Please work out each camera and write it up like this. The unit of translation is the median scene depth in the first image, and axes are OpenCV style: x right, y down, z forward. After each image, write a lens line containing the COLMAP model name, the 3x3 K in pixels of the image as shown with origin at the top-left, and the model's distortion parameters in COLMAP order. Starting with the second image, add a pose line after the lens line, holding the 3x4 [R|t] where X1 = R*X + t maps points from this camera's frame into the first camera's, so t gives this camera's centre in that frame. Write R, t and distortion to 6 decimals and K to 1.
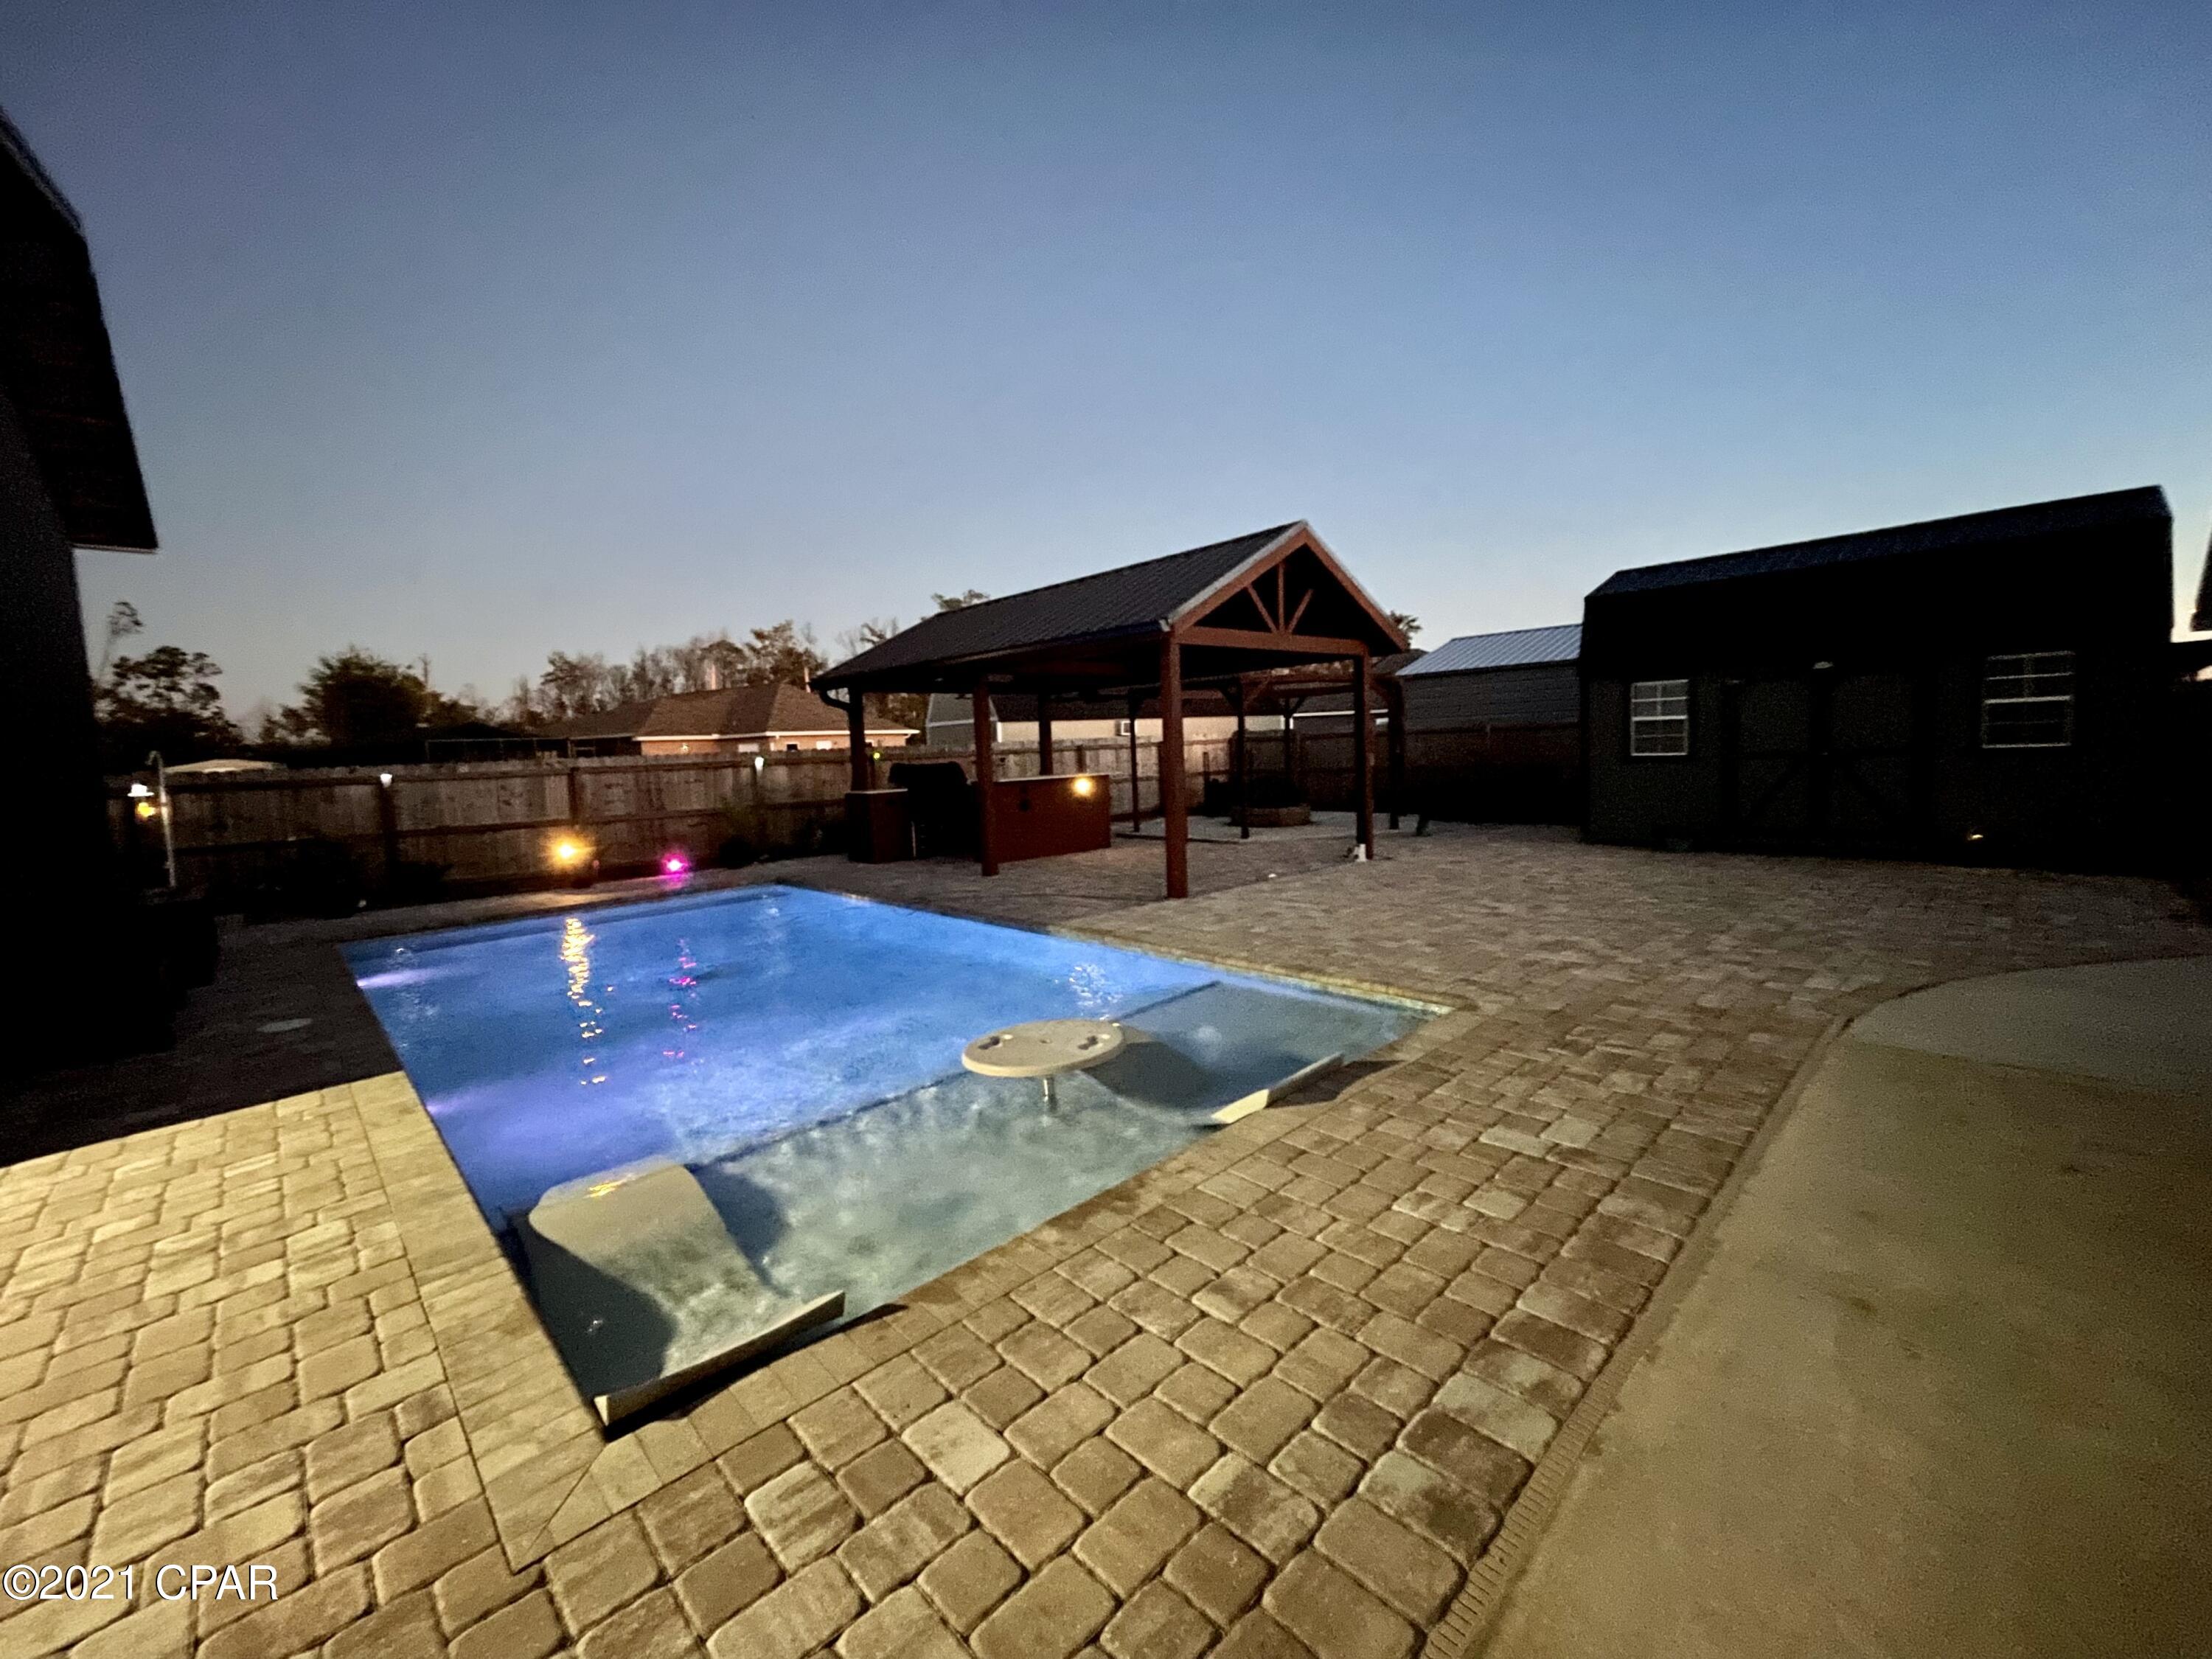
lens RADIAL K [[893.3, 0, 1108.9], [0, 893.3, 833.8], [0, 0, 1]] dist [-0.007221, 0.000688]
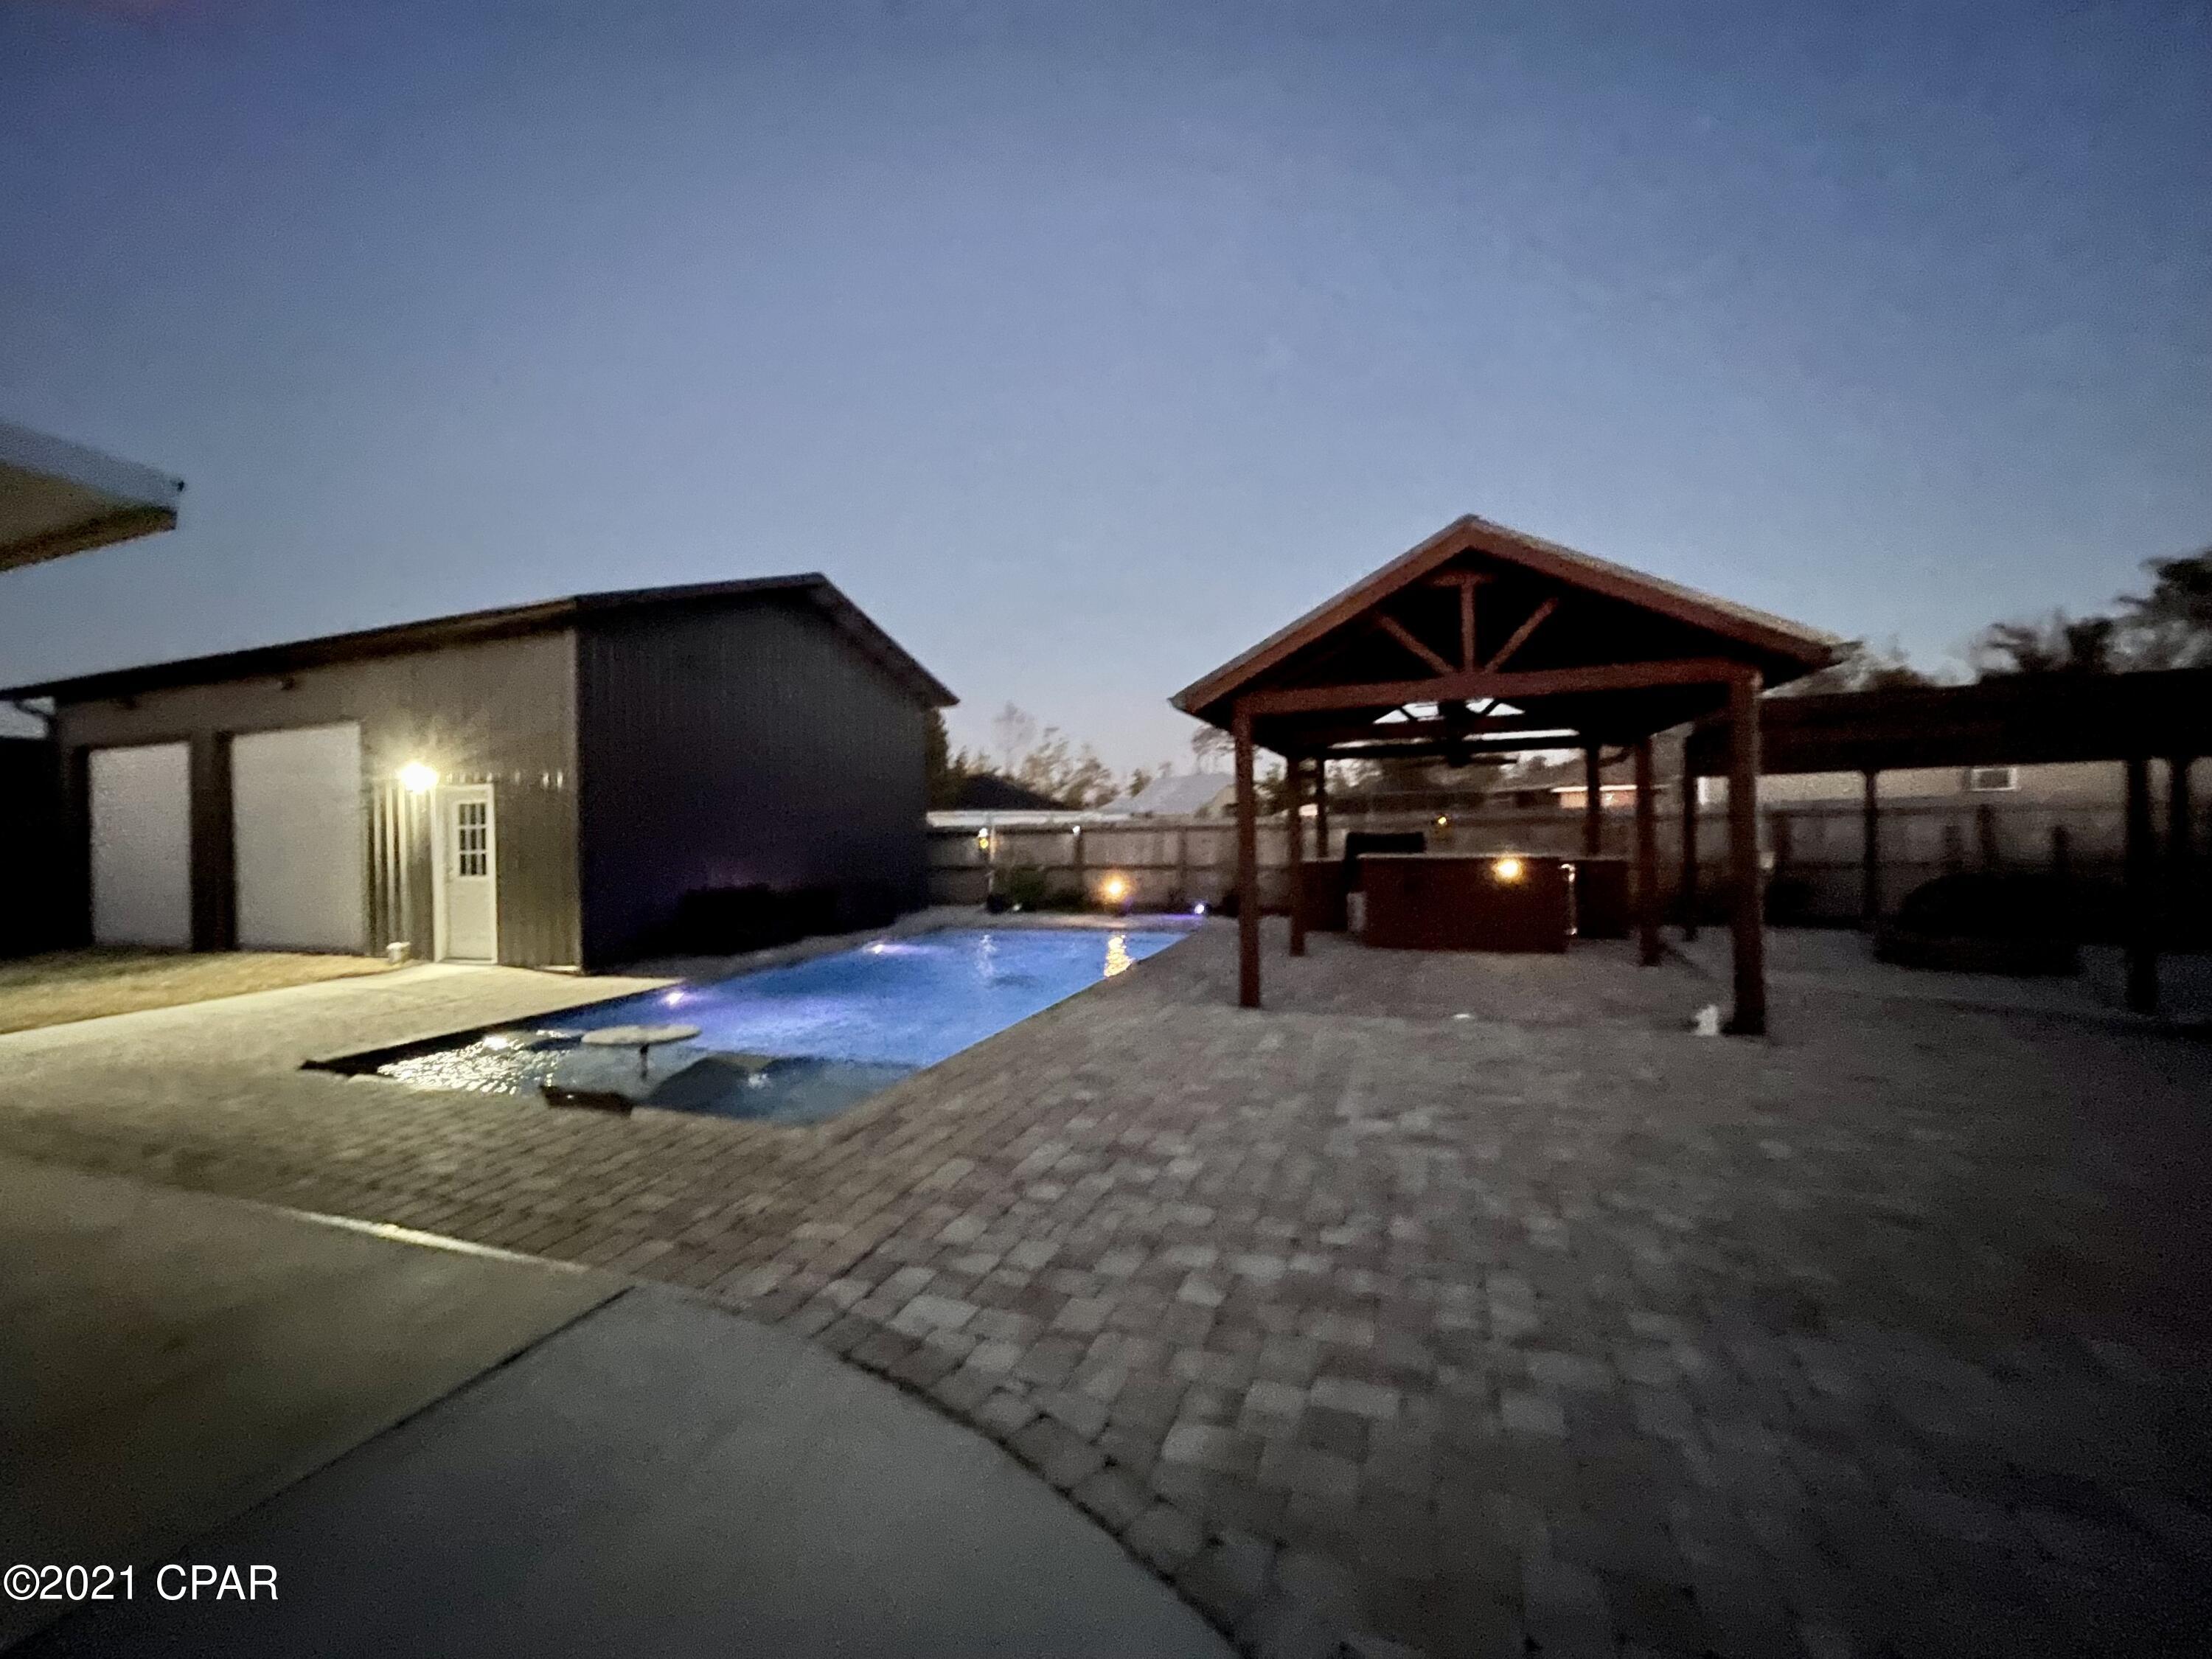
lens RADIAL K [[893.3, 0, 1105.7], [0, 893.3, 822.2], [0, 0, 1]] dist [-0.007221, 0.000688]
pose [[0.415795, 0.027642, -0.909038, 0.545298], [-0.081490, 0.996650, -0.006967, -0.060483], [0.905800, 0.076974, 0.416655, 0.337918]]
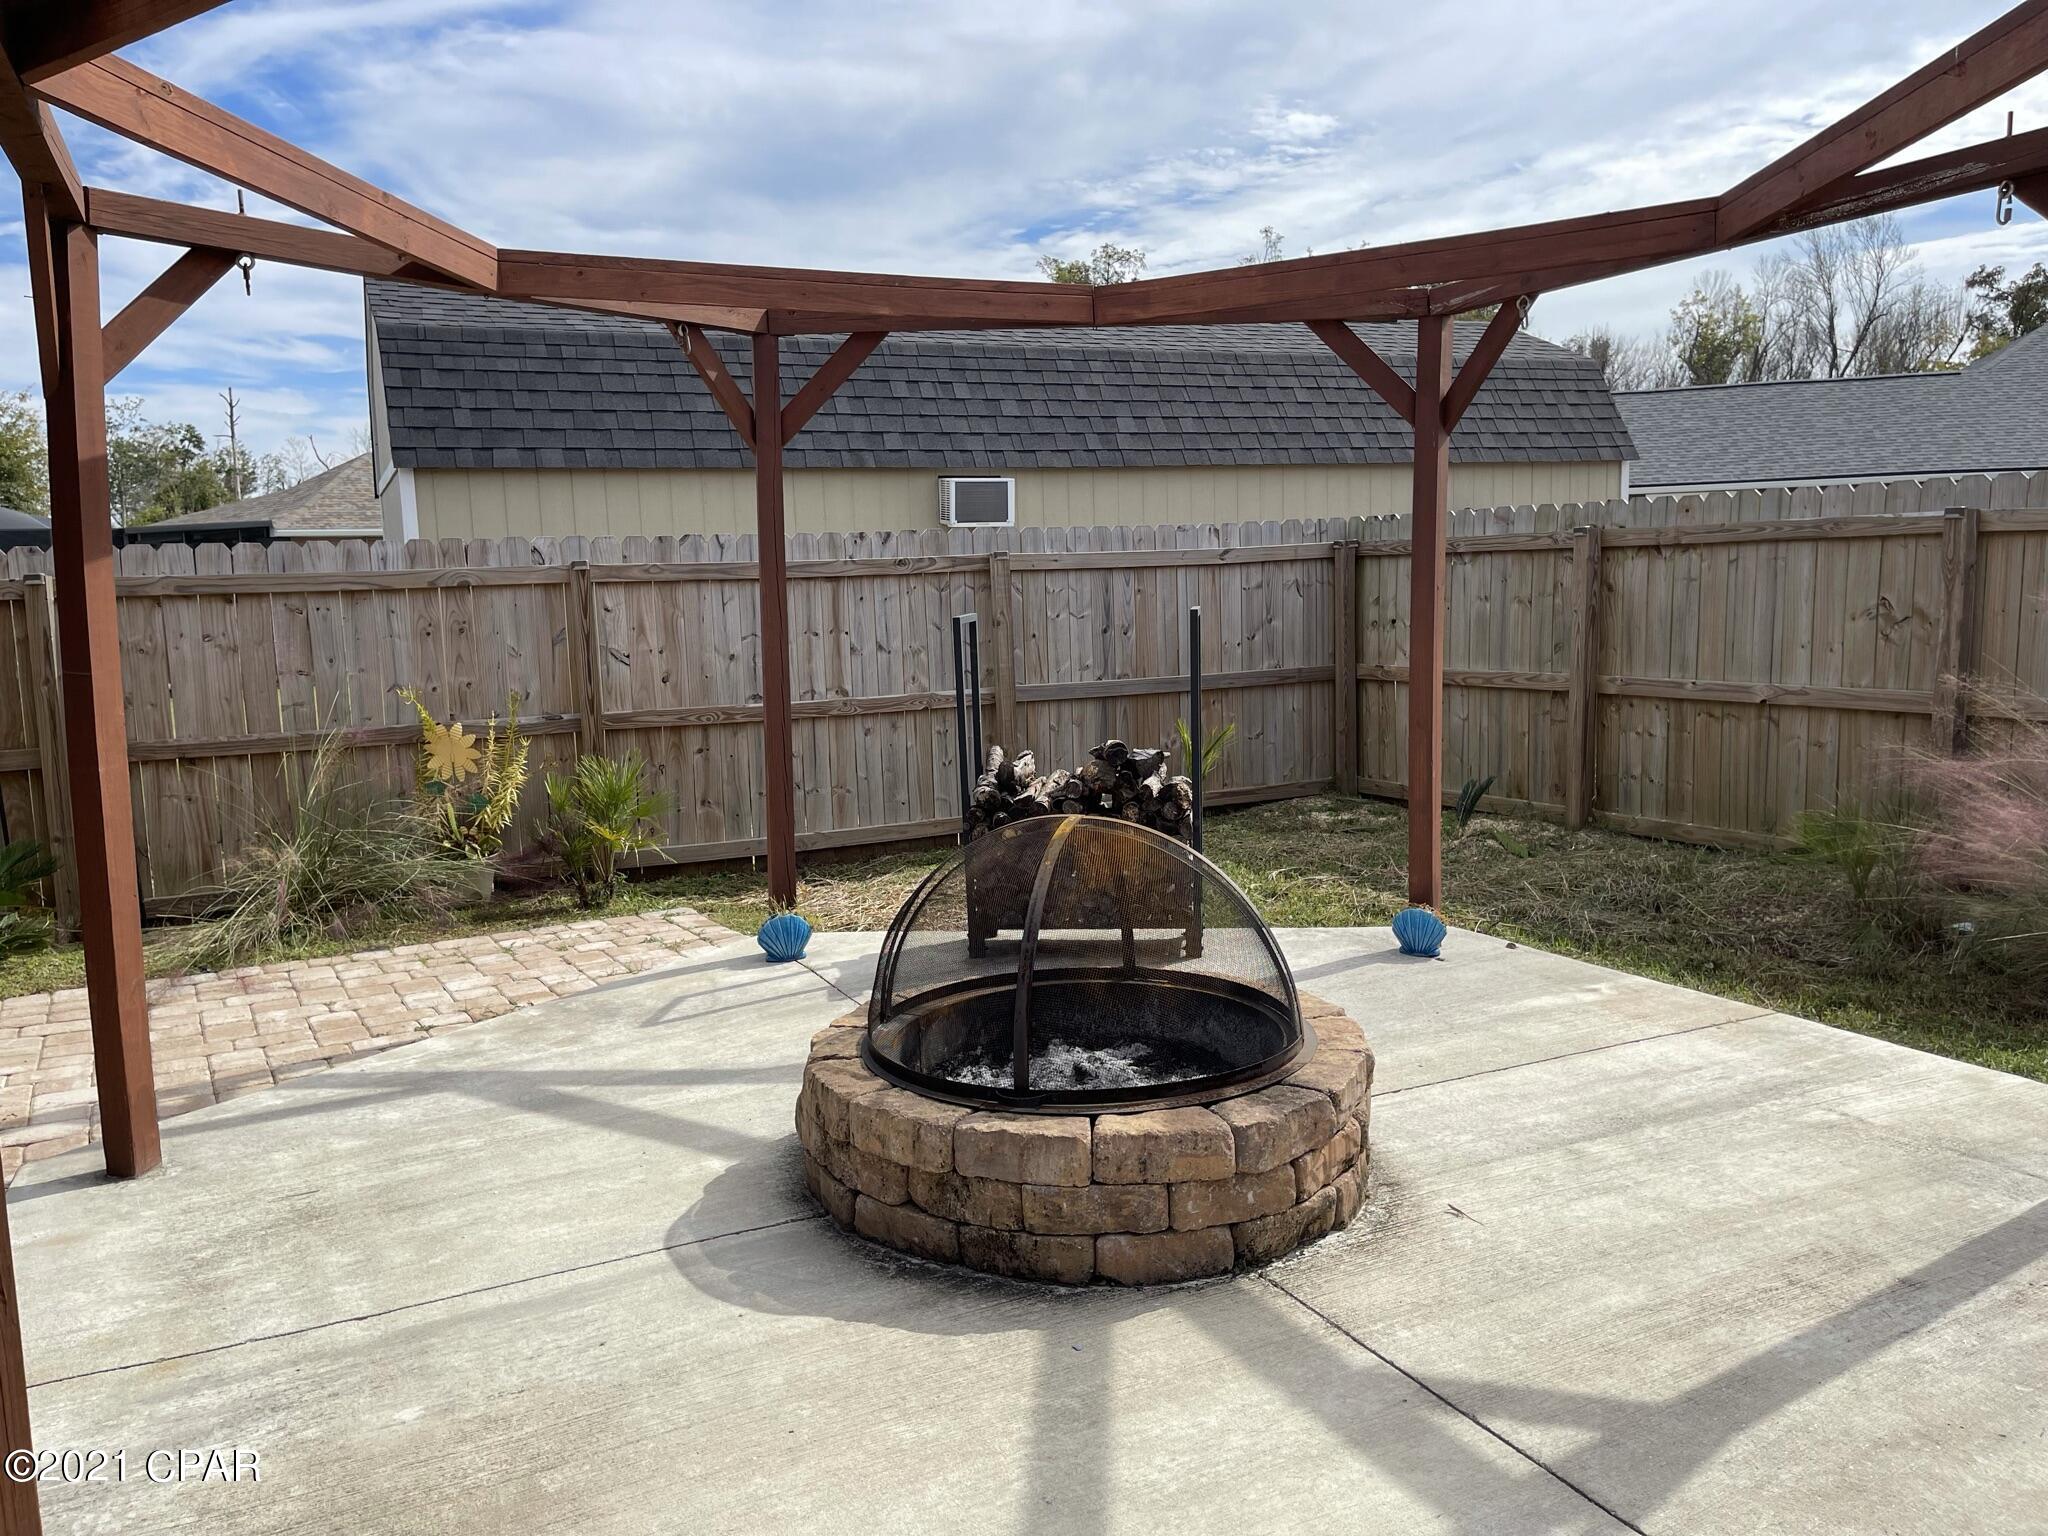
lens RADIAL K [[1549.5, 0, 1021.6], [0, 1549.5, 773.4], [0, 0, 1]] dist [0.021532, -0.013497]
pose [[0.967399, 0.050058, -0.248261, 0.272257], [-0.040589, 0.998245, 0.043118, -0.096511], [0.249984, -0.031636, 0.967733, 0.902701]]
